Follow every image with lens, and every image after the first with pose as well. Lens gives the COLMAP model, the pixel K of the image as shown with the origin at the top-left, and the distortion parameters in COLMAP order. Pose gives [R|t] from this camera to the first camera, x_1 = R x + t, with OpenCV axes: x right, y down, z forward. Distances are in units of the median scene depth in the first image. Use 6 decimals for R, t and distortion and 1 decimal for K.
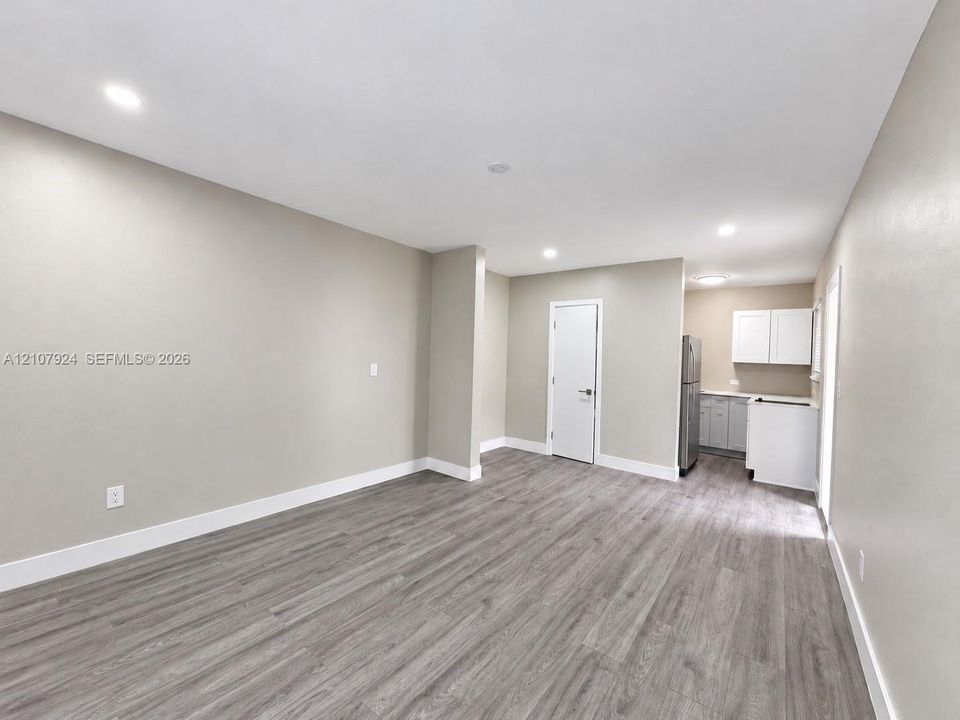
lens RADIAL K [[385.1, 0, 482.0], [0, 385.1, 356.9], [0, 0, 1]] dist [0.000060, 0.000002]
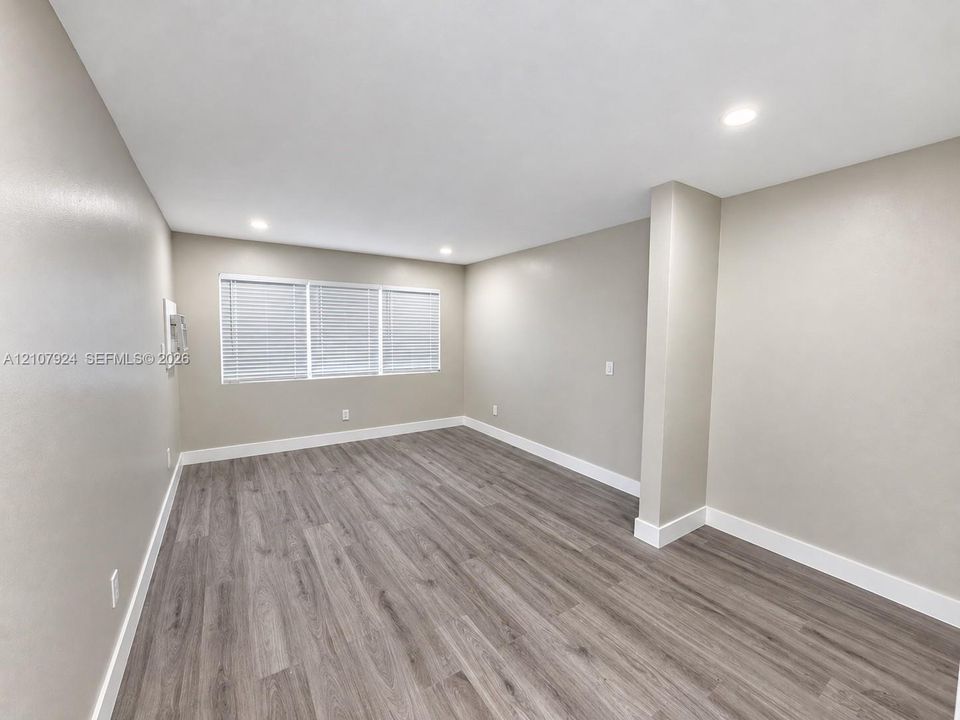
lens RADIAL K [[385.1, 0, 482.0], [0, 385.1, 356.9], [0, 0, 1]] dist [0.000060, 0.000002]
pose [[-0.309010, 0.023381, -0.950771, 1.144018], [-0.037303, 0.998631, 0.036682, -0.027809], [0.950327, 0.046802, -0.307715, 1.499382]]
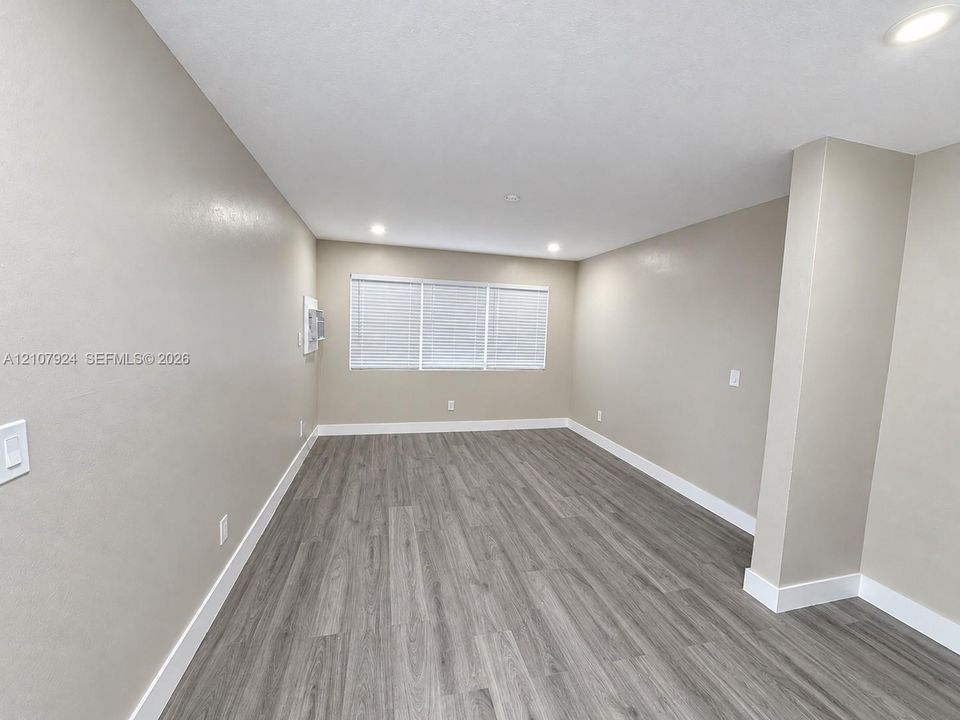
lens RADIAL K [[381.0, 0, 483.3], [0, 381.0, 356.7], [0, 0, 1]] dist [-0.000912, -0.000032]
pose [[-0.601626, 0.002617, -0.798773, 1.030925], [-0.073727, 0.995544, 0.058791, -0.033357], [0.795368, 0.094262, -0.598753, 1.598877]]
